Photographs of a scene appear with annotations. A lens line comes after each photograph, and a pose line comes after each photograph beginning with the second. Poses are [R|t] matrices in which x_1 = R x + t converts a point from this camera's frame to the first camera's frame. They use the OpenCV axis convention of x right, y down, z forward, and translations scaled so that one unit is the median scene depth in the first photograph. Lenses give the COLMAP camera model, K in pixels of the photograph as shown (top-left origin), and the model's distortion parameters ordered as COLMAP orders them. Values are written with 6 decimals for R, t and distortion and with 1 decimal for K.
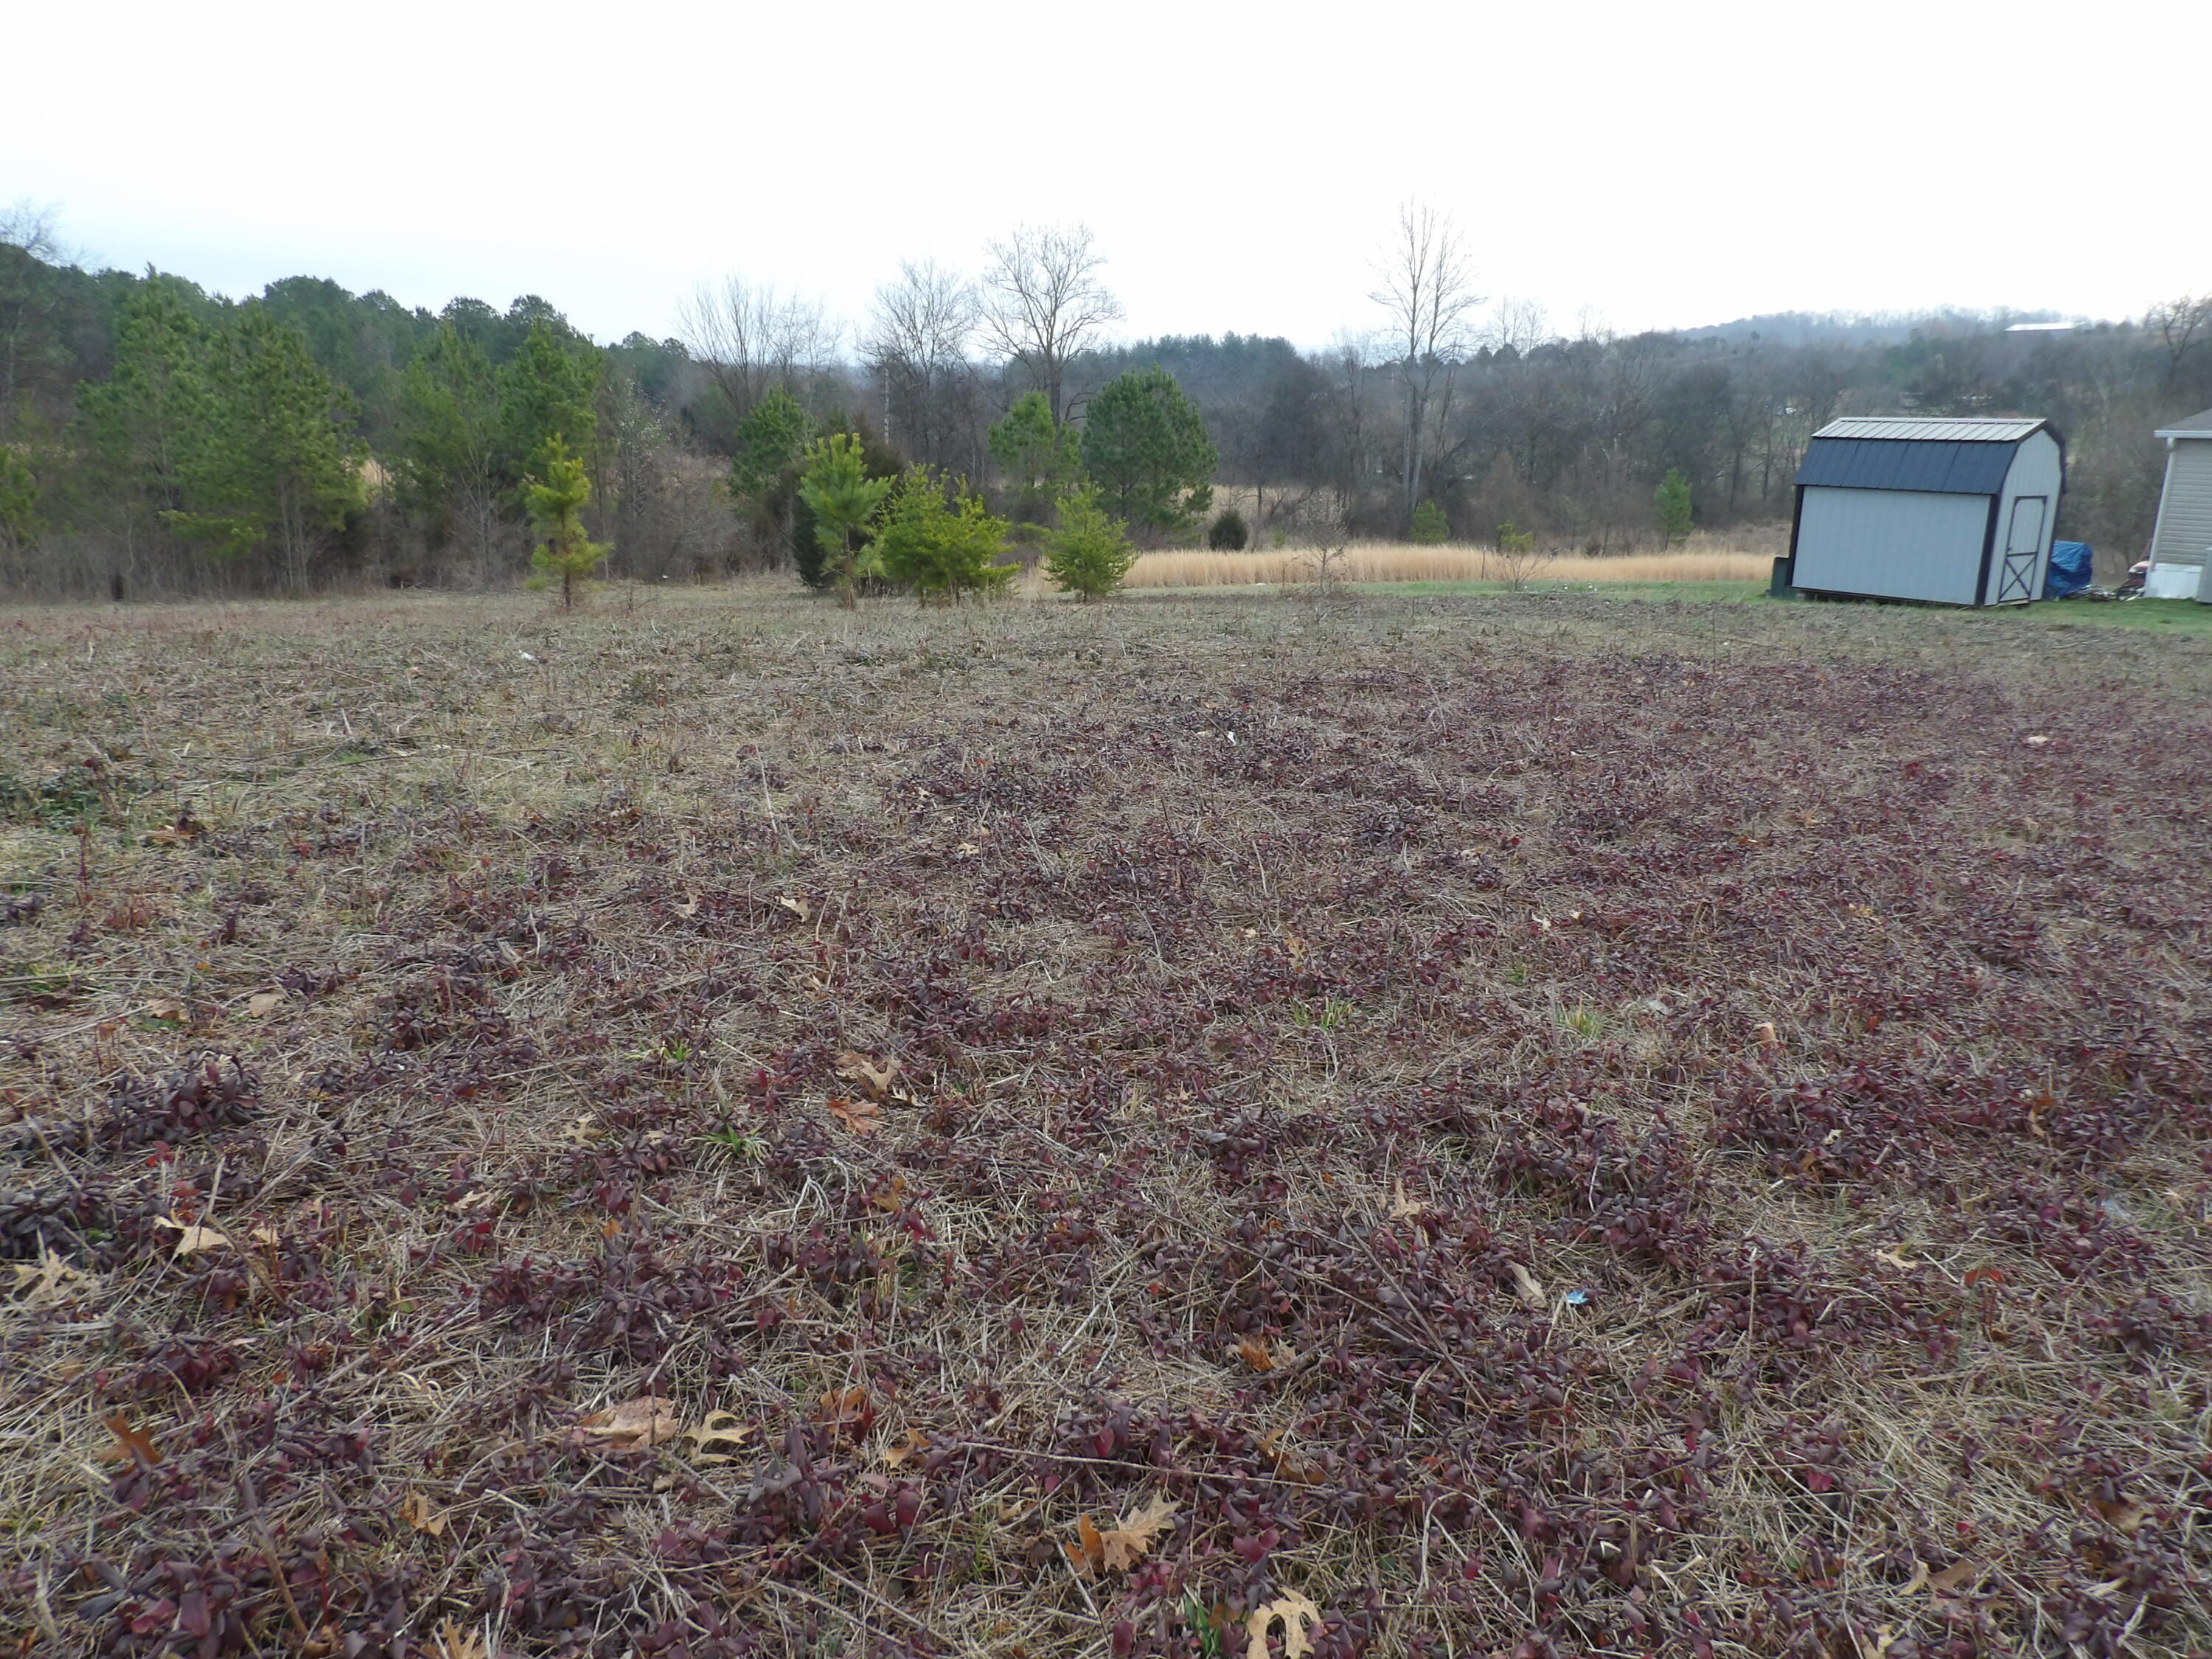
lens RADIAL K [[1591.9, 0, 1093.1], [0, 1591.9, 816.4], [0, 0, 1]] dist [-0.029797, 0.049433]
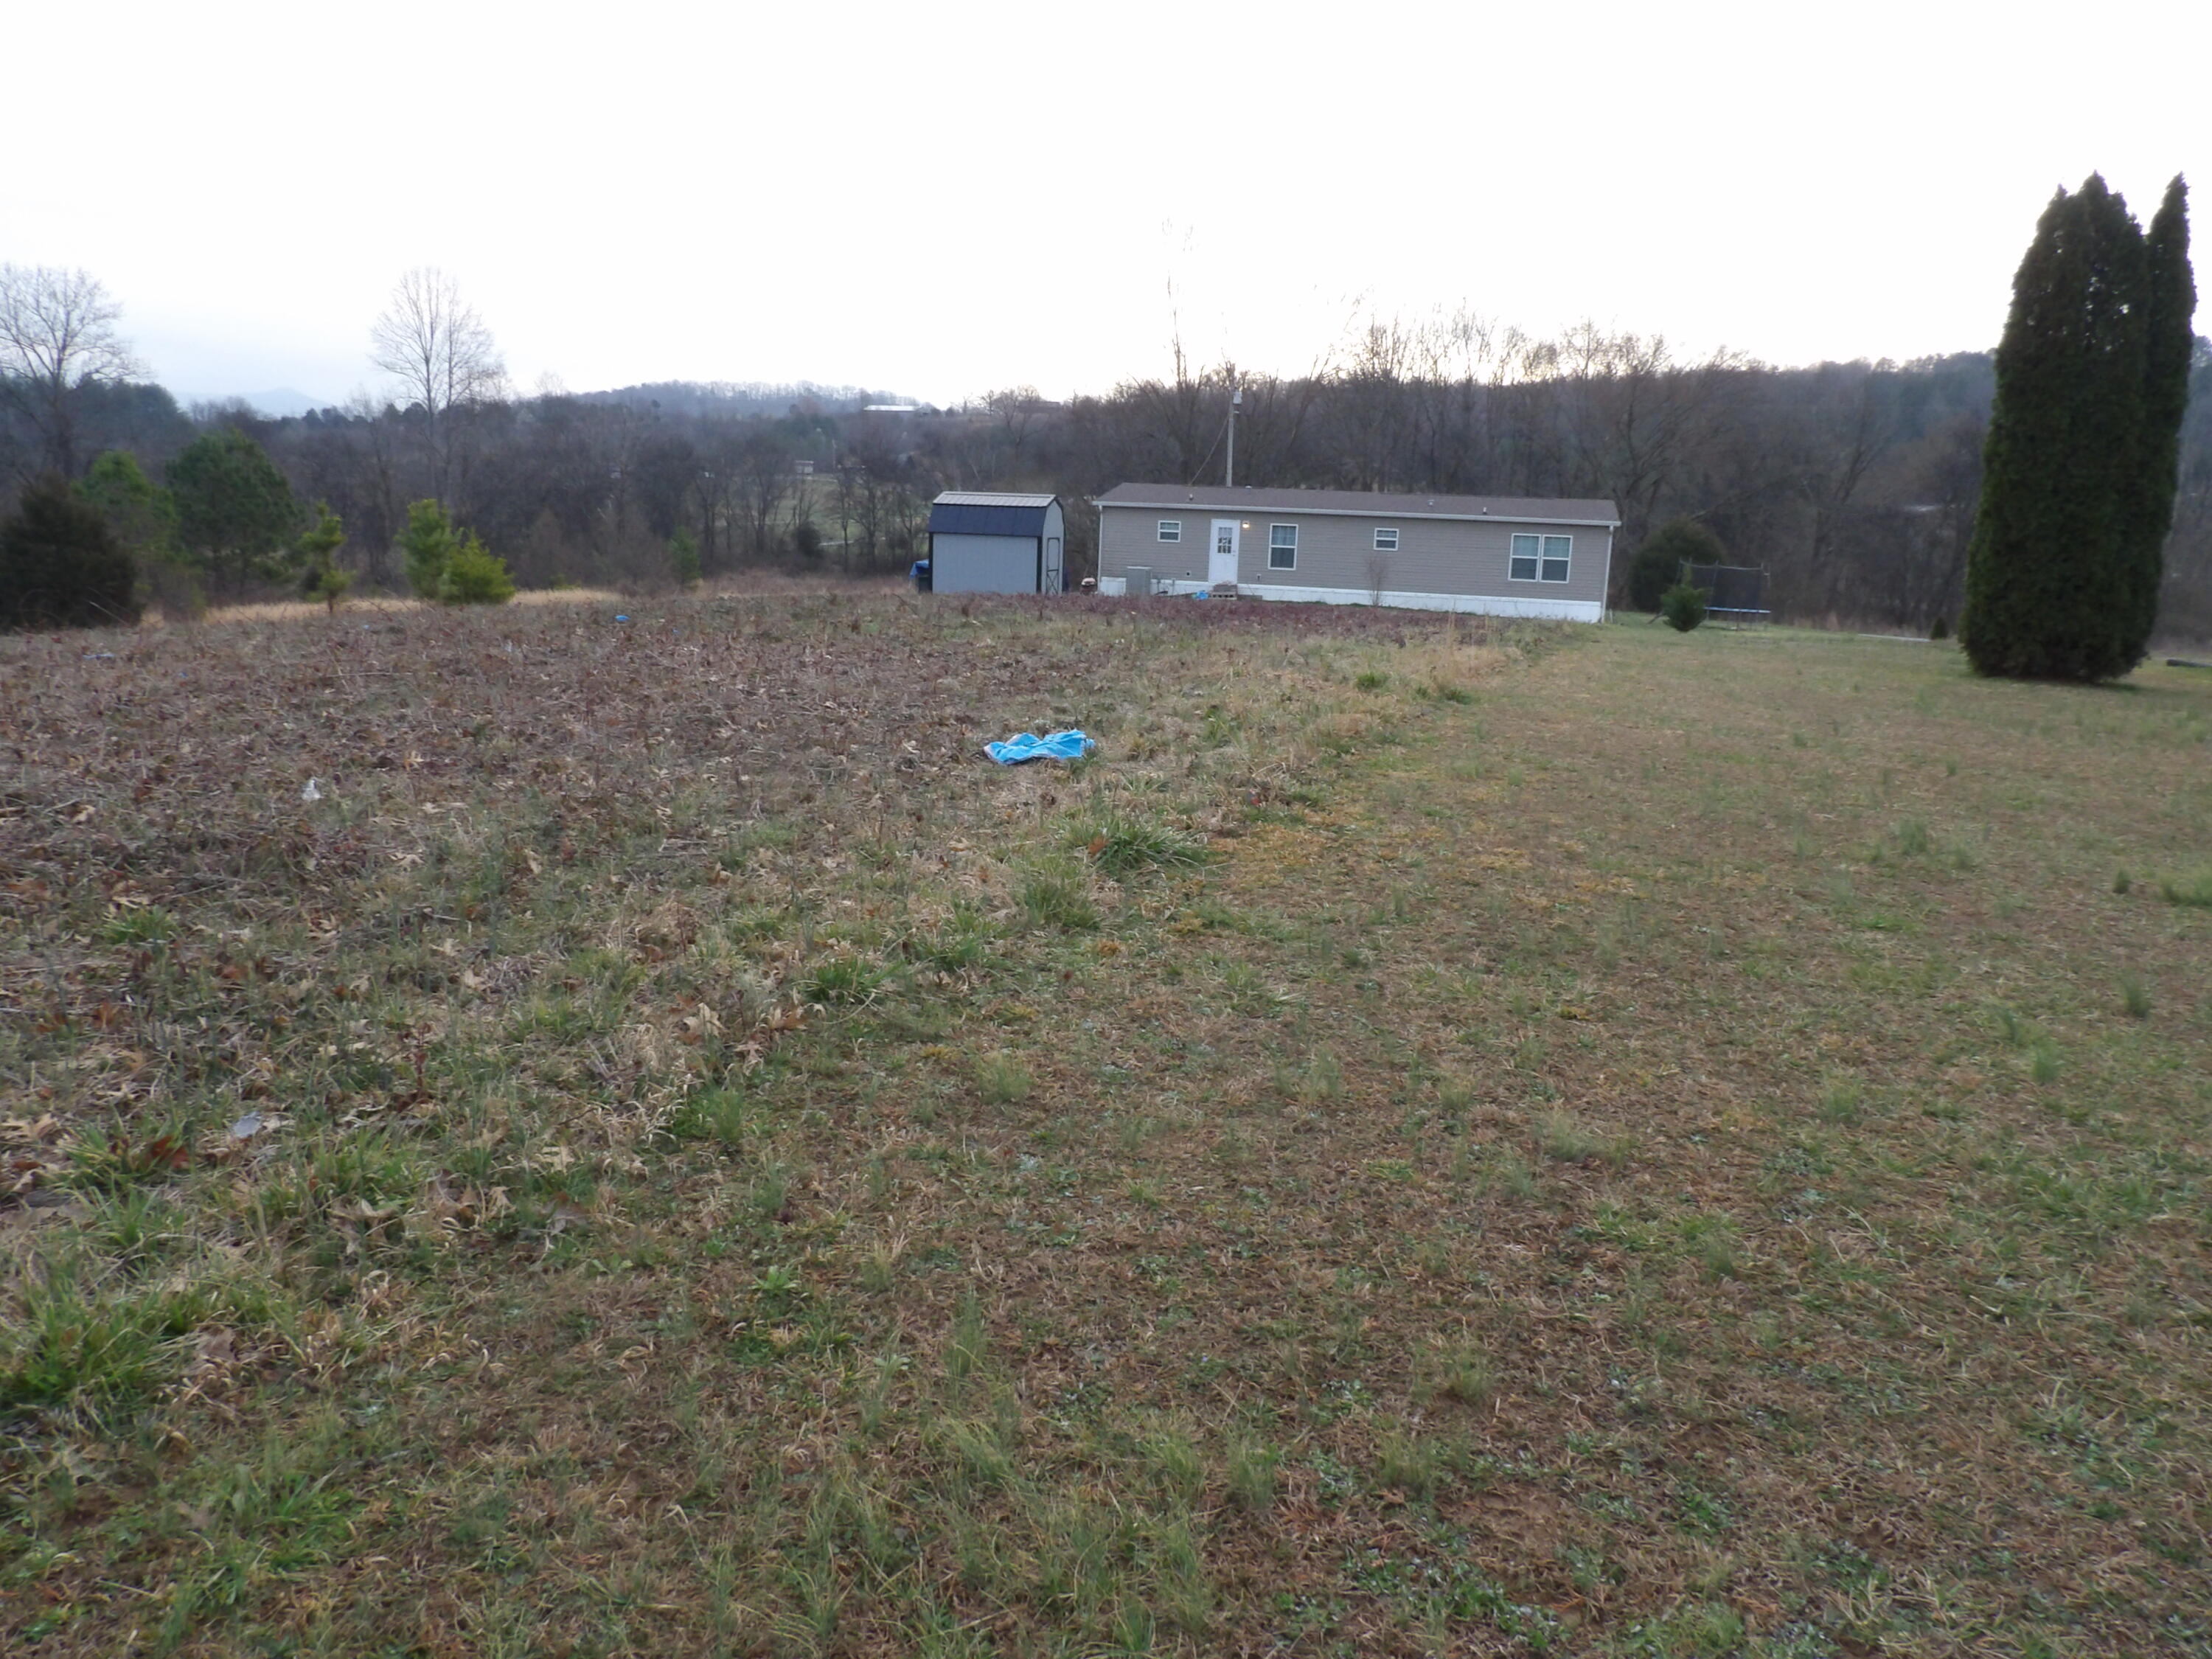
lens RADIAL K [[1591.9, 0, 1097.7], [0, 1591.9, 822.2], [0, 0, 1]] dist [-0.029797, 0.049433]
pose [[0.792059, -0.112435, 0.600001, -2.052907], [0.131547, 0.991236, 0.012093, 0.429963], [-0.596102, 0.069350, 0.799908, -1.884684]]
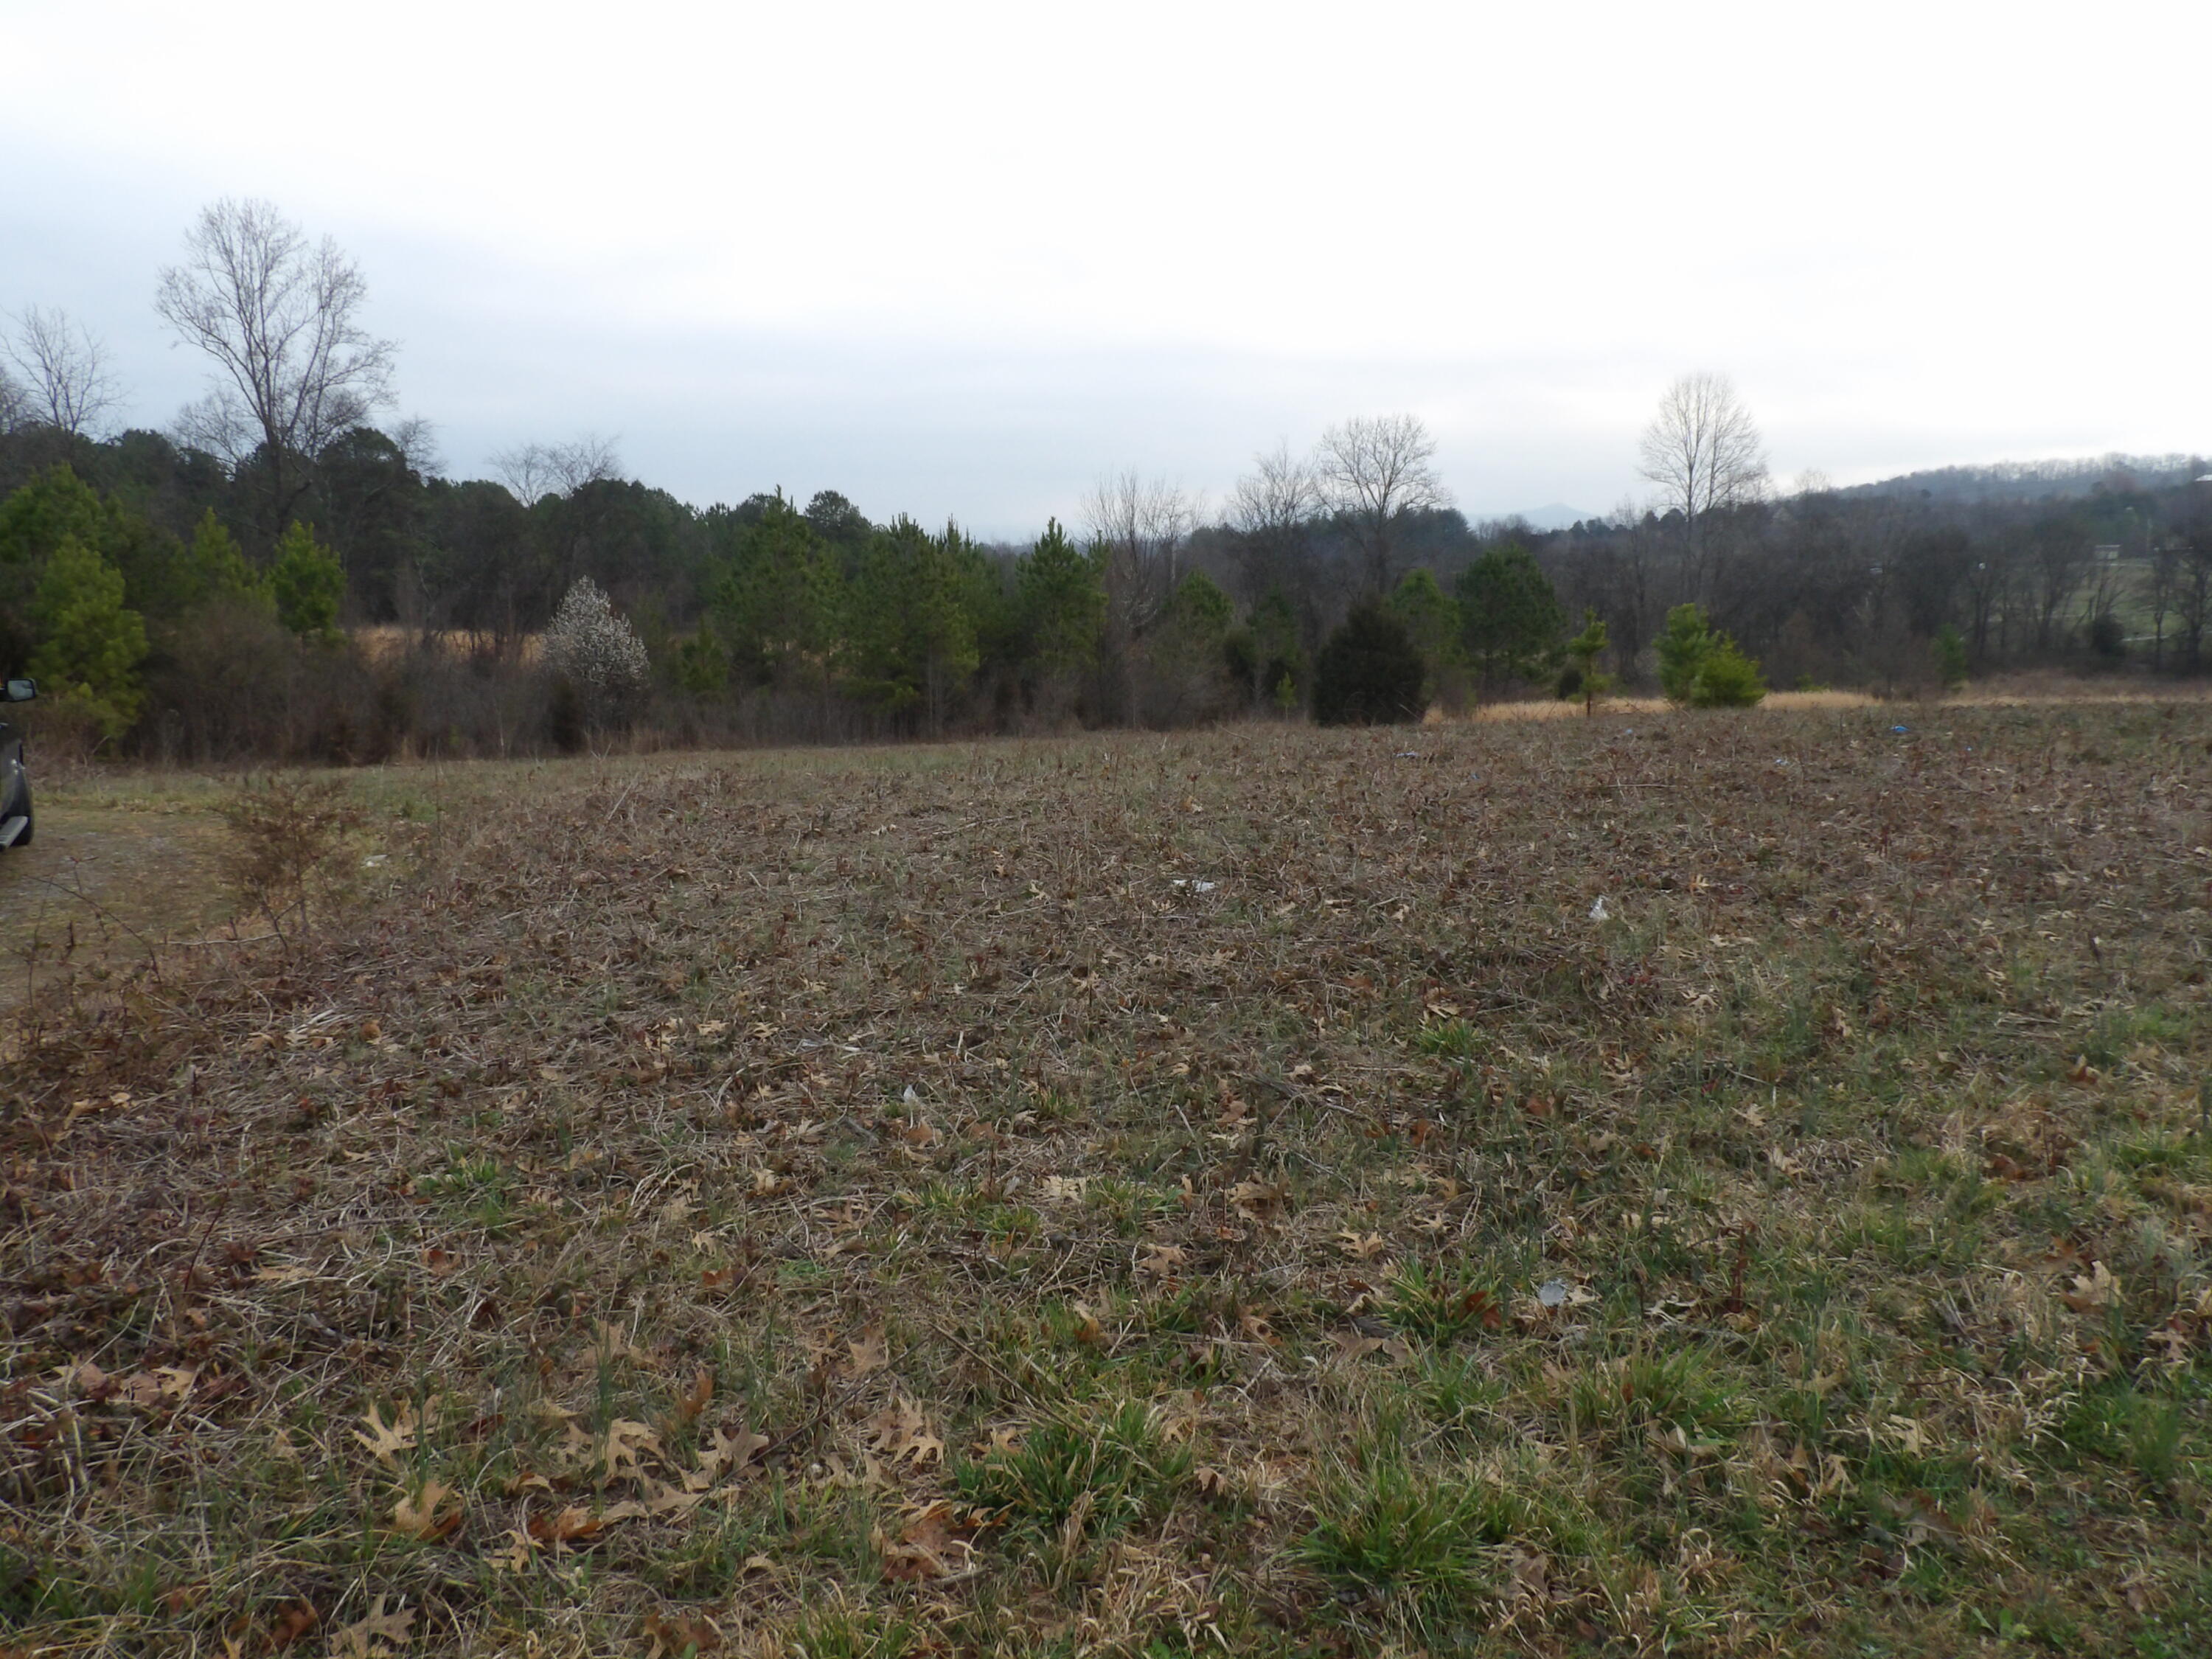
lens RADIAL K [[1591.9, 0, 1100.4], [0, 1591.9, 826.5], [0, 0, 1]] dist [-0.029797, 0.049433]
pose [[0.996515, -0.010346, -0.082768, -2.070158], [0.002204, 0.995198, -0.097860, 0.402781], [0.083383, 0.097336, 0.991752, -1.804182]]
